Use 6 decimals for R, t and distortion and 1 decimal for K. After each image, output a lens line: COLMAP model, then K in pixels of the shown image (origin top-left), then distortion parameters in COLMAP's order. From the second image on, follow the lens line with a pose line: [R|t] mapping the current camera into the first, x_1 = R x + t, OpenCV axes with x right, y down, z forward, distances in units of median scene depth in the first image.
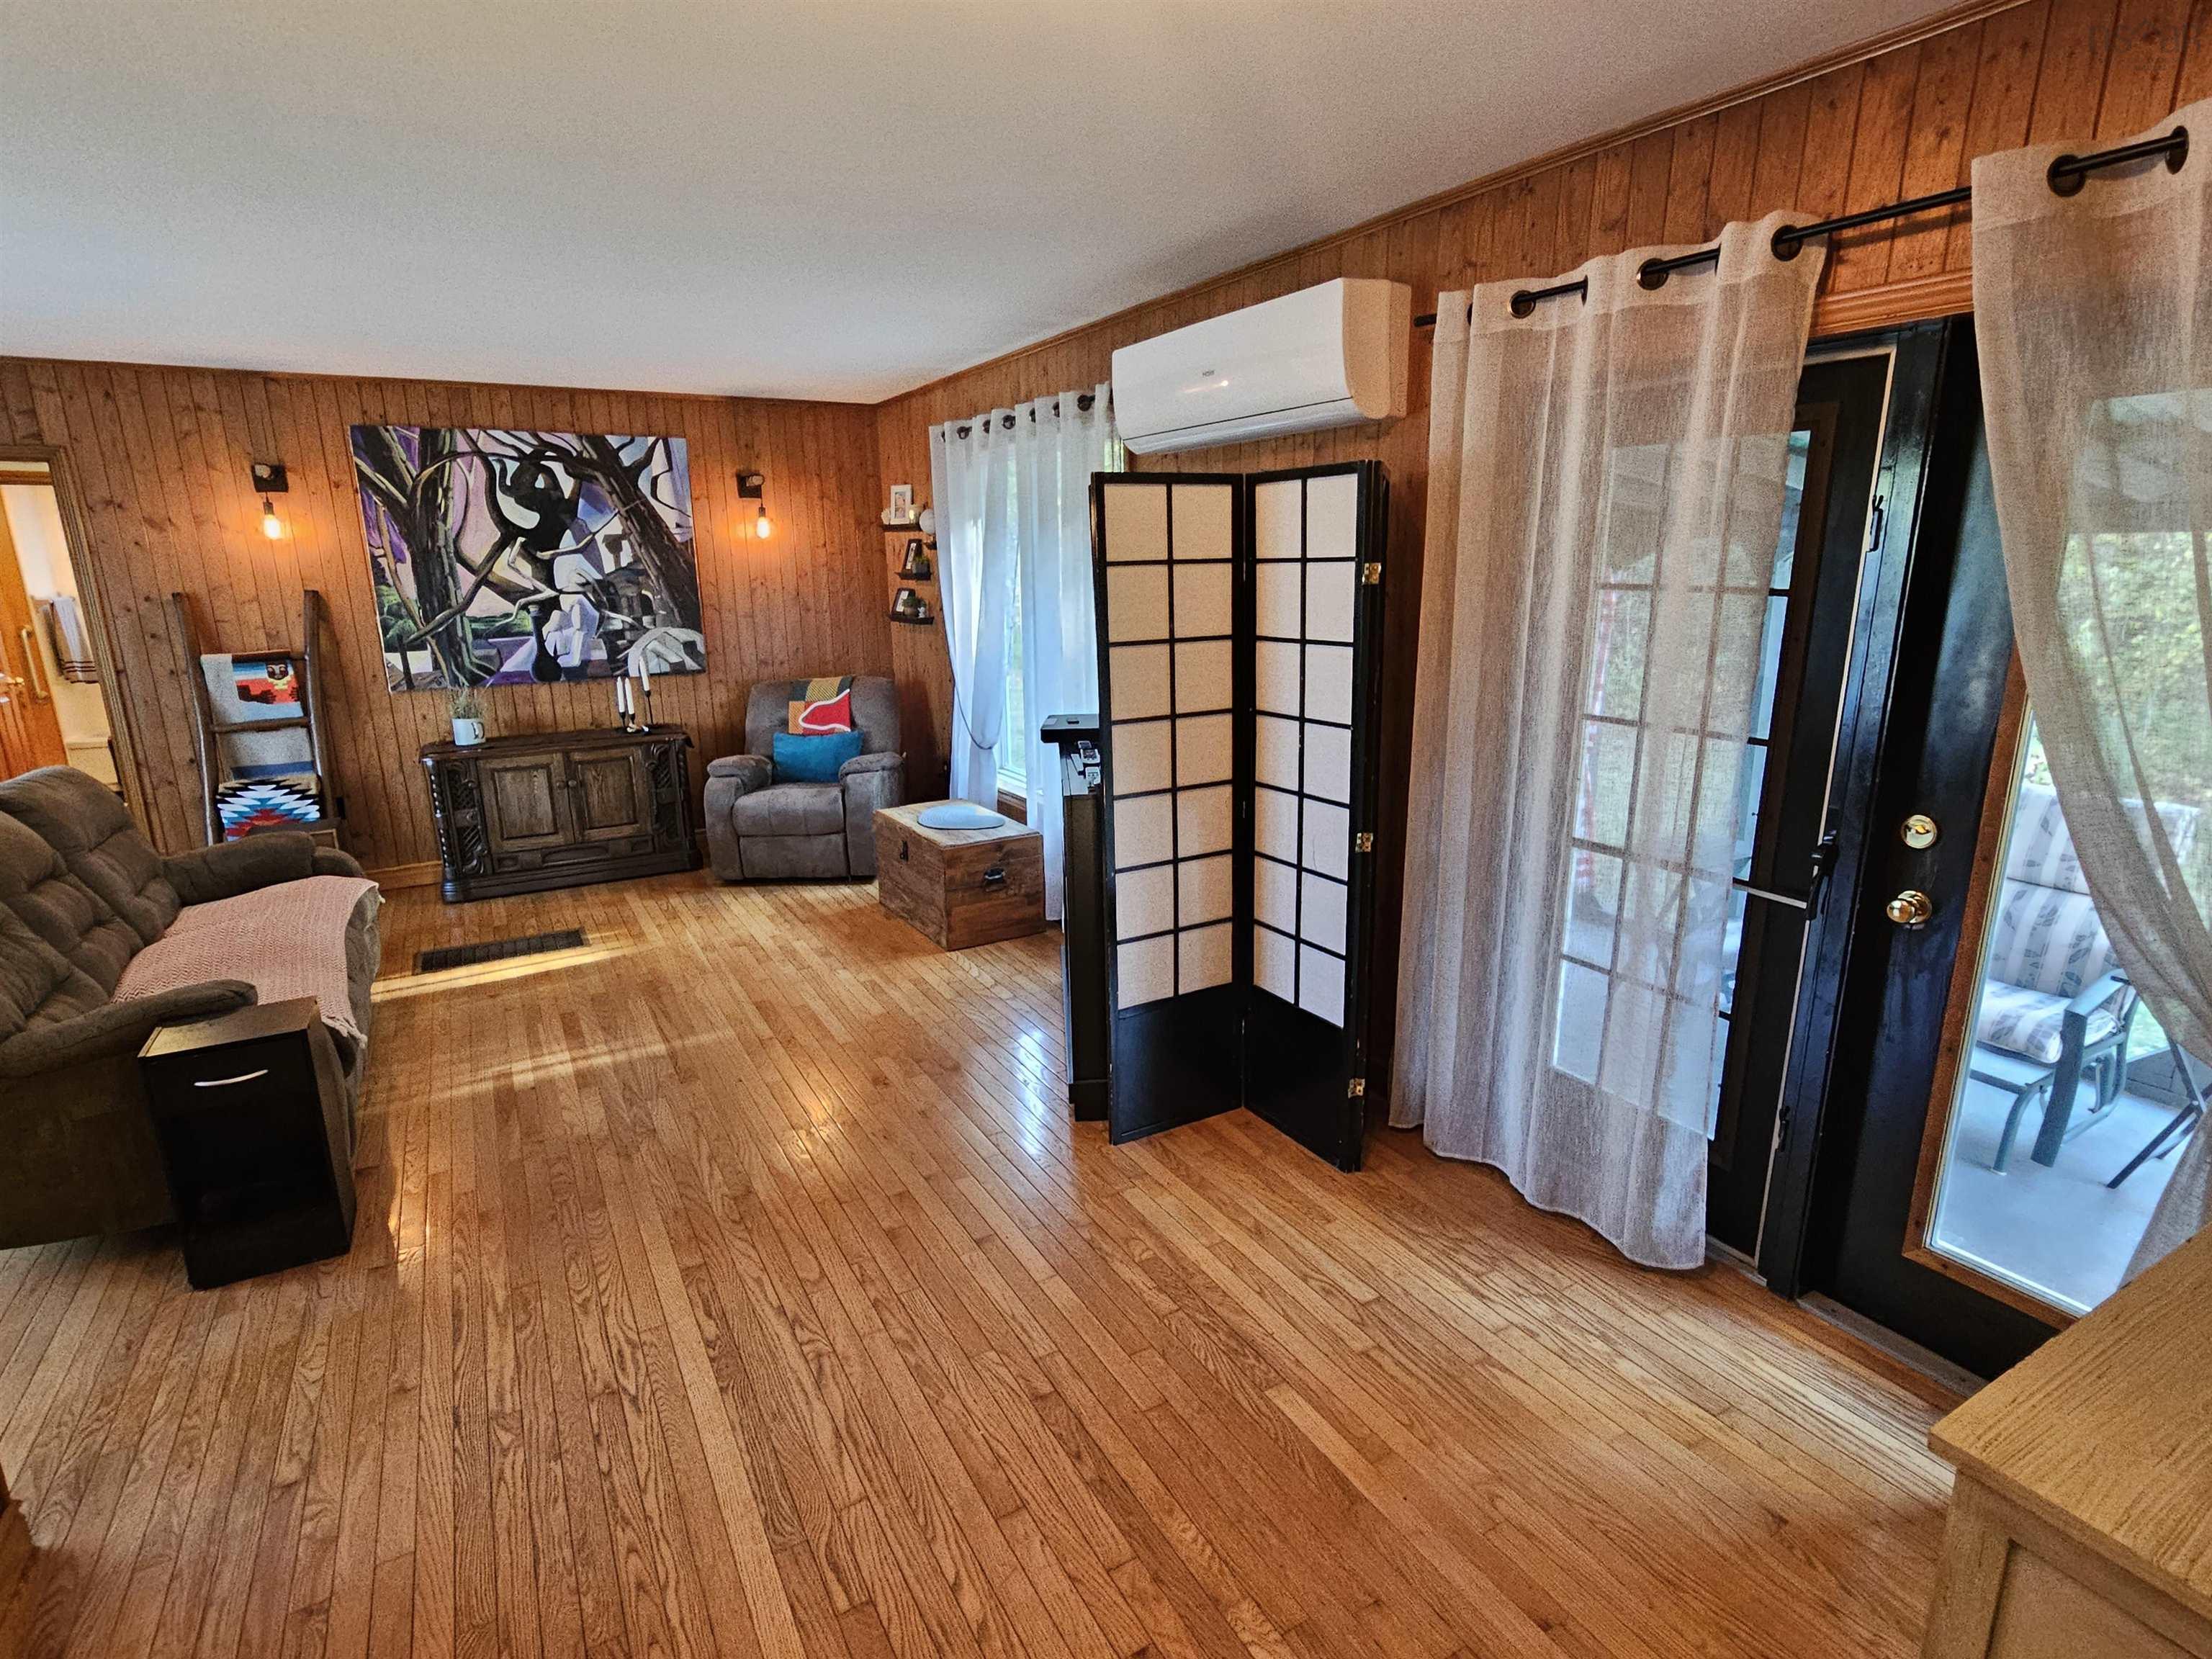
lens RADIAL K [[1108.8, 0, 1106.1], [0, 1108.8, 840.7], [0, 0, 1]] dist [-0.004069, -0.000705]
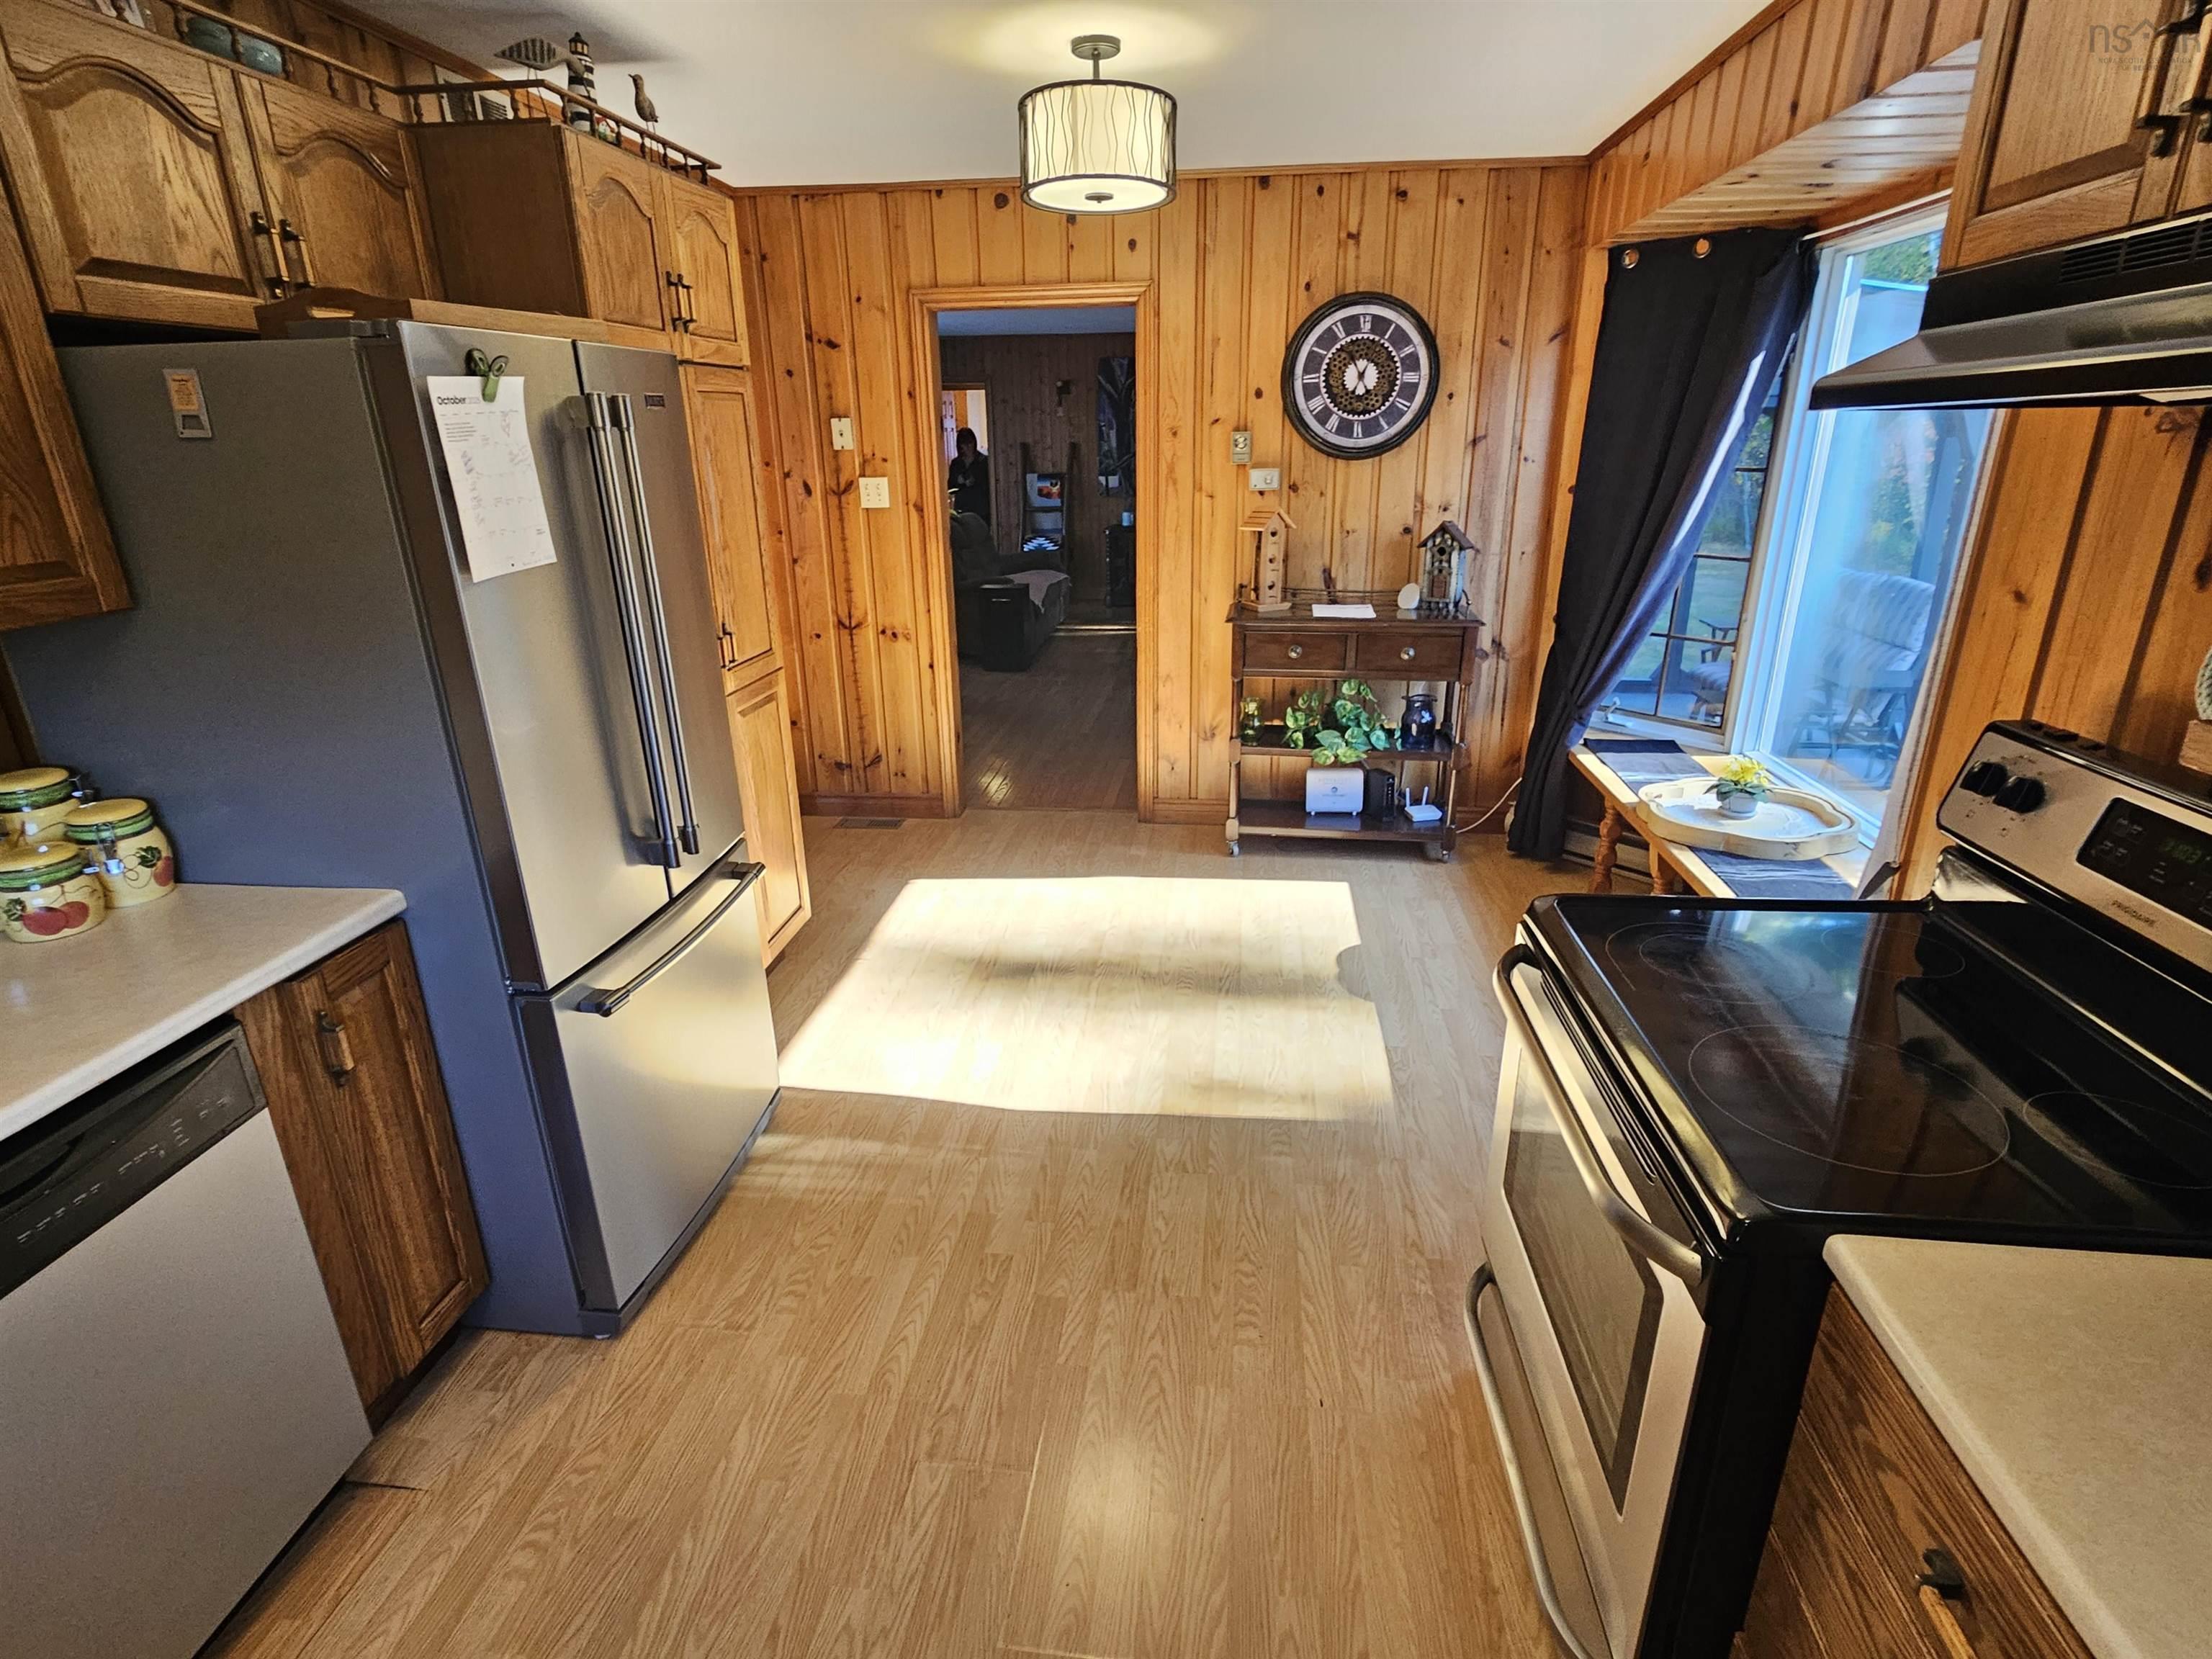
lens RADIAL K [[1108.8, 0, 1100.6], [0, 1108.8, 832.8], [0, 0, 1]] dist [-0.004069, -0.000705]
pose [[0.797691, 0.204948, -0.567173, 0.602023], [-0.145062, 0.978077, 0.149409, 0.157010], [0.585360, -0.036907, 0.809933, -0.625212]]
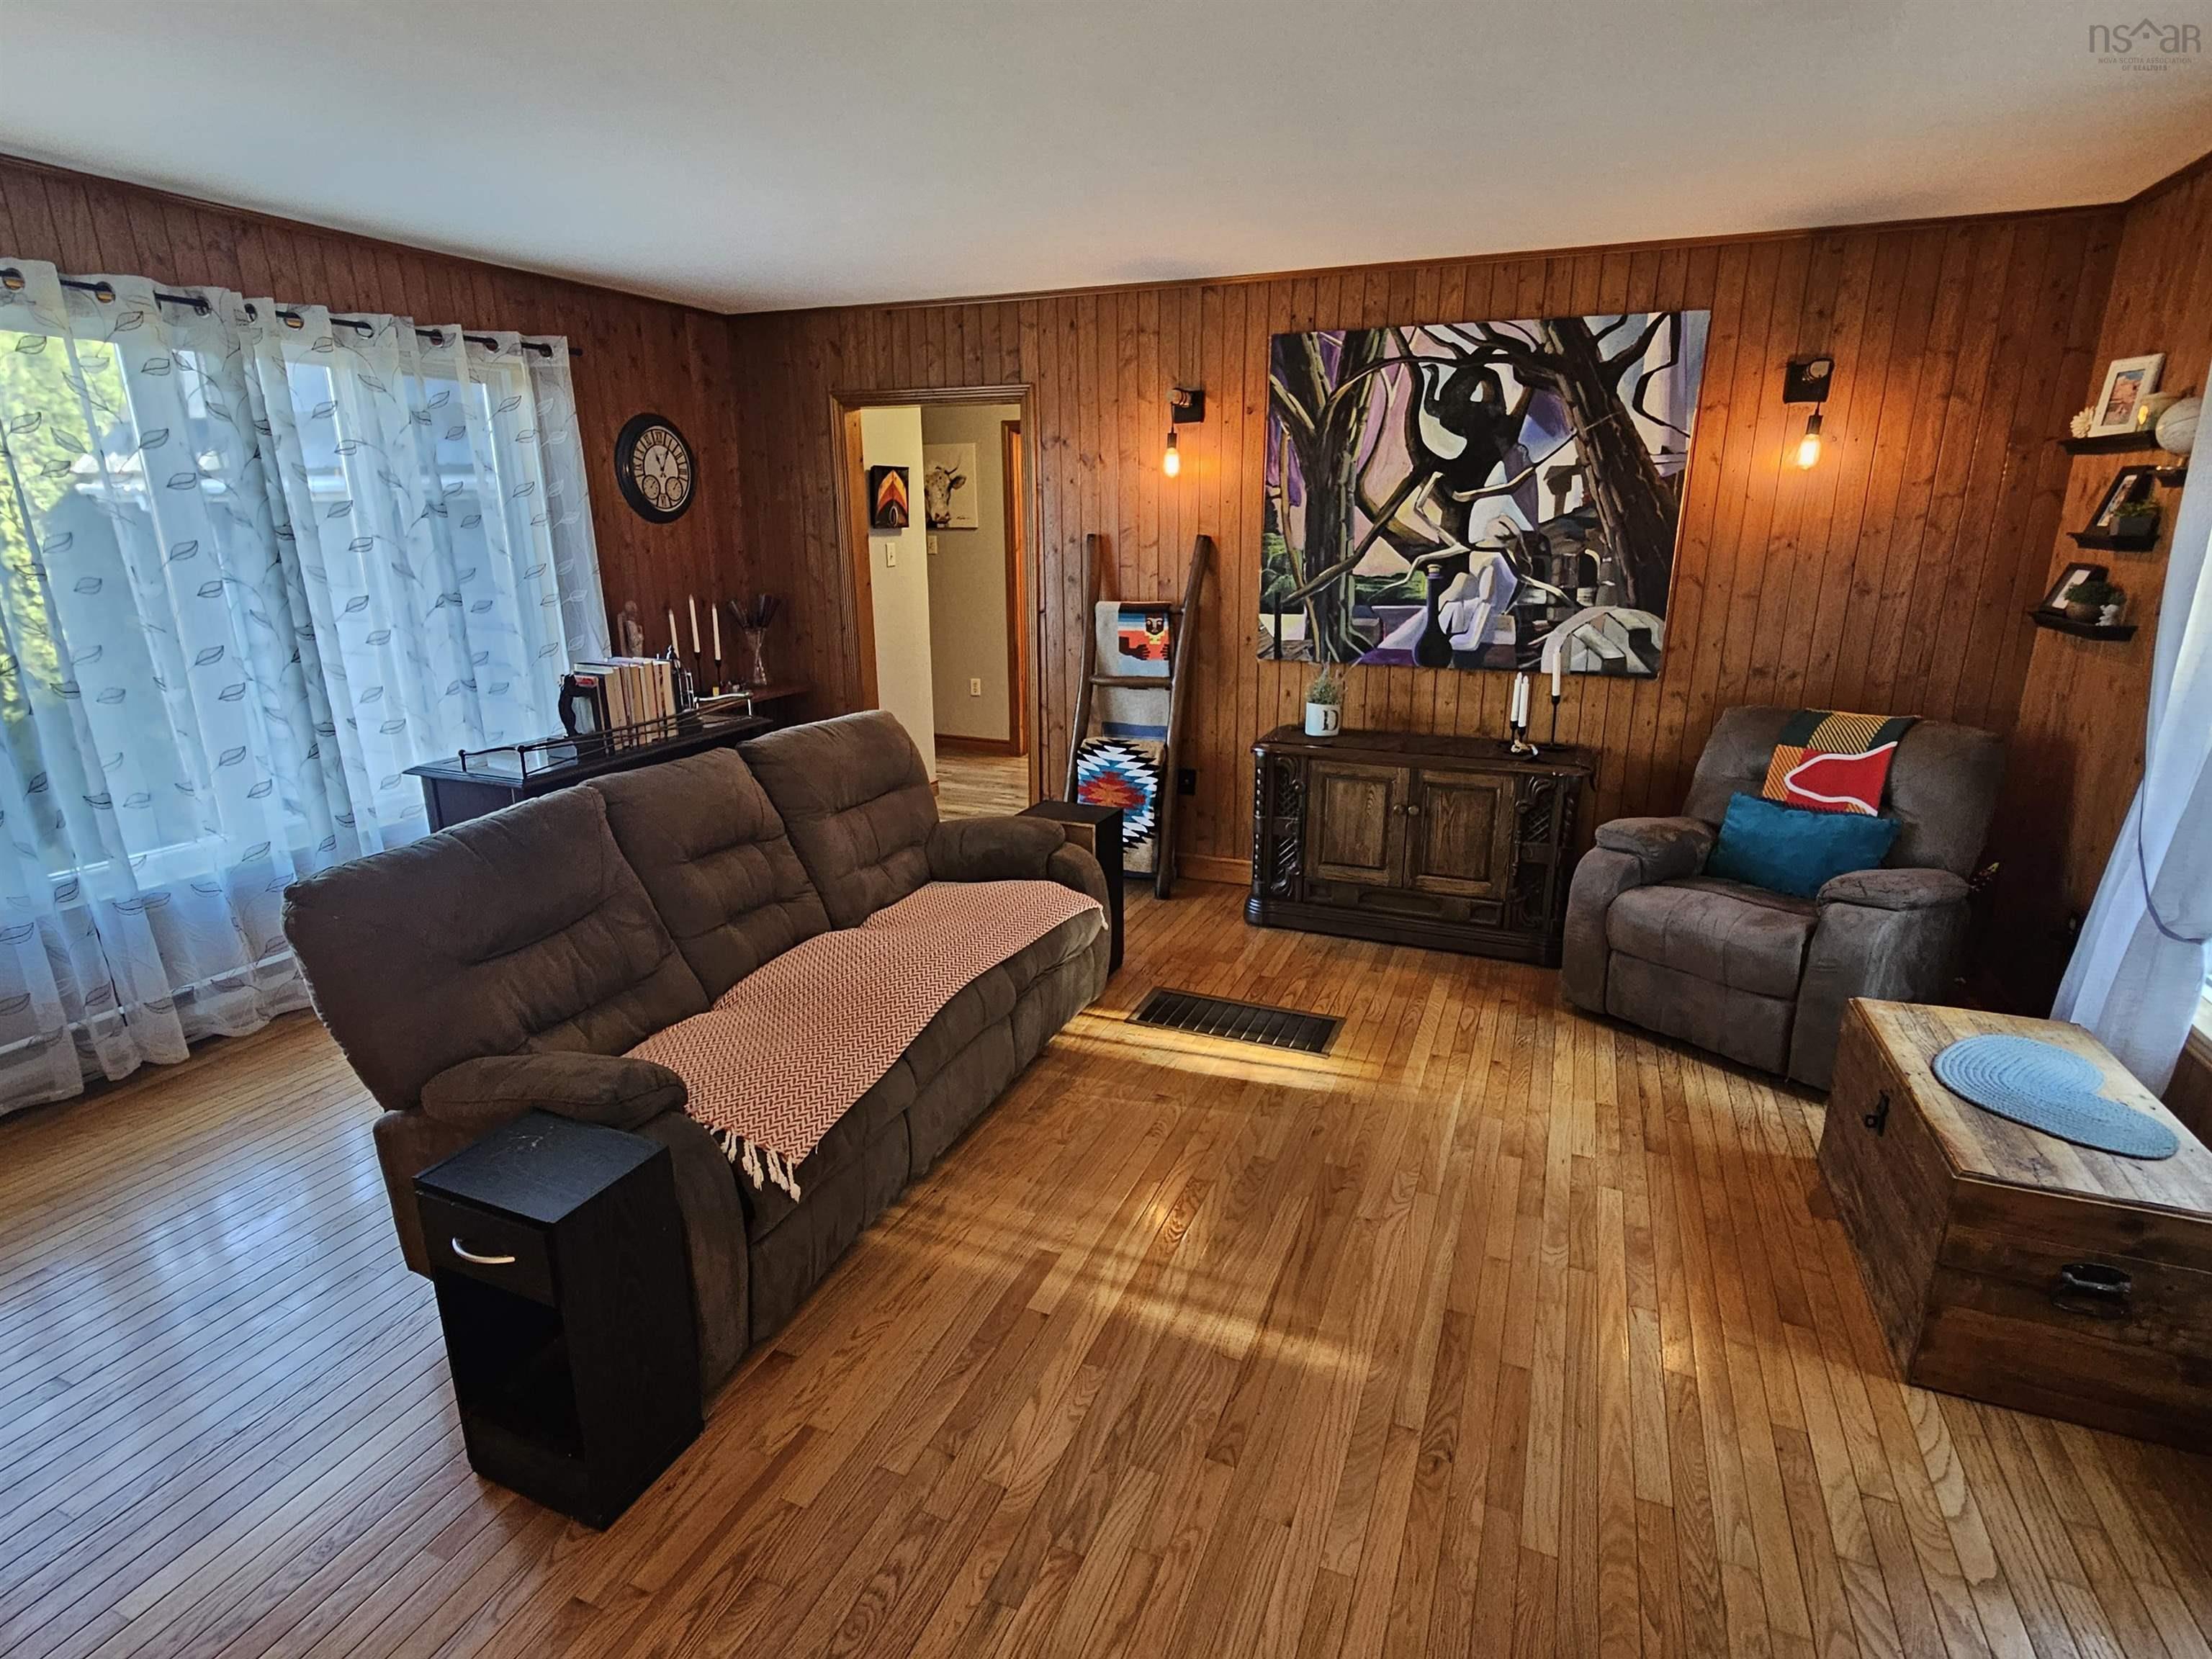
lens RADIAL K [[1108.8, 0, 1110.0], [0, 1108.8, 835.1], [0, 0, 1]] dist [-0.004069, -0.000705]
pose [[0.606767, 0.231953, -0.760284, -0.042414], [-0.204010, 0.969881, 0.133083, -0.093697], [0.768254, 0.074355, 0.635812, 0.384660]]
